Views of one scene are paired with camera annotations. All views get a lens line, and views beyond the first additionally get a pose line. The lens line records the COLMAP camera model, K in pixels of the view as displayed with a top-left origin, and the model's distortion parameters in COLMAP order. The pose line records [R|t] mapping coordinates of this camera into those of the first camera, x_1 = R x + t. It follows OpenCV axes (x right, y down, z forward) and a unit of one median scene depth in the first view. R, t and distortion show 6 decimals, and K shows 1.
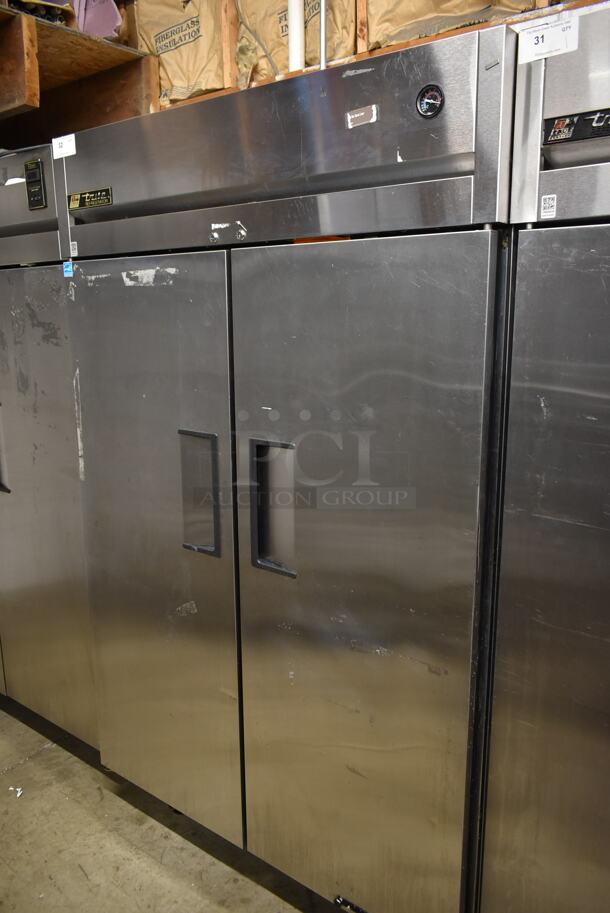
lens RADIAL K [[696.2, 0, 303.8], [0, 696.2, 451.3], [0, 0, 1]] dist [-0.018497, 0.005759]
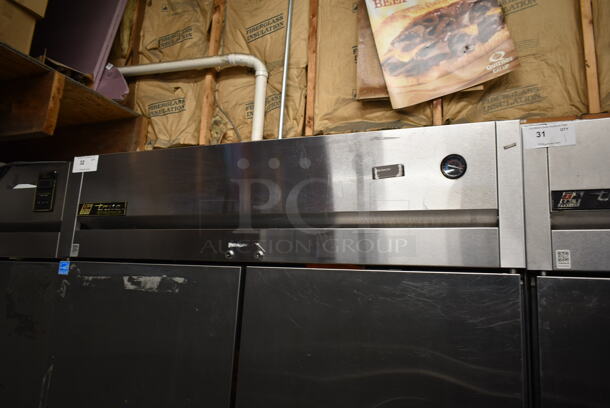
lens RADIAL K [[465.1, 0, 305.0], [0, 465.1, 204.0], [0, 0, 1]] dist [-0.018497, 0.005759]
pose [[0.963801, 0.114268, 0.240896, -0.163708], [-0.010490, 0.919059, -0.393982, -0.075522], [-0.266417, 0.377193, 0.886988, 0.232898]]
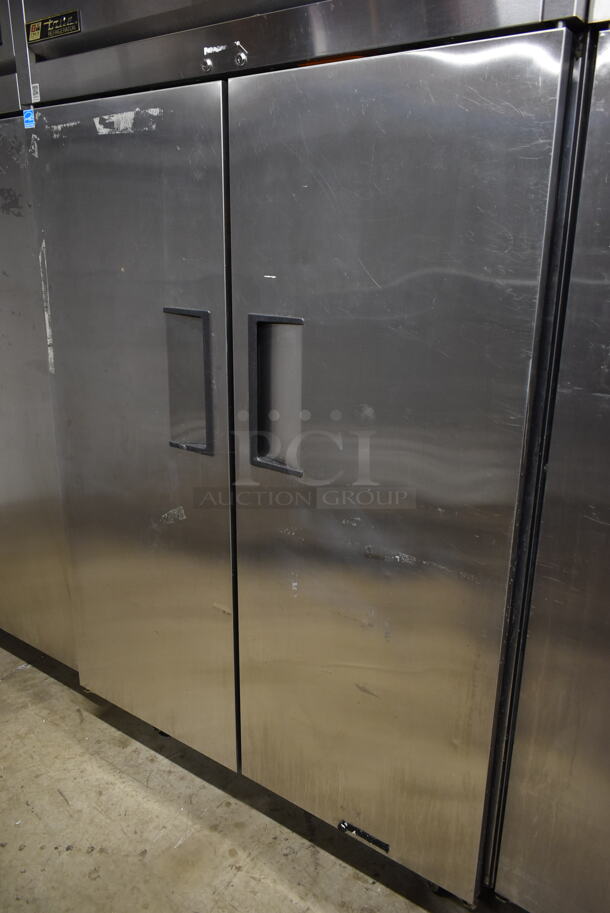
lens RADIAL K [[696.2, 0, 303.8], [0, 696.2, 451.3], [0, 0, 1]] dist [-0.018497, 0.005759]
pose [[0.999339, 0.006607, 0.035746, -0.033247], [-0.010039, 0.995263, 0.096697, 0.054376], [-0.034938, -0.096992, 0.994672, 0.111684]]
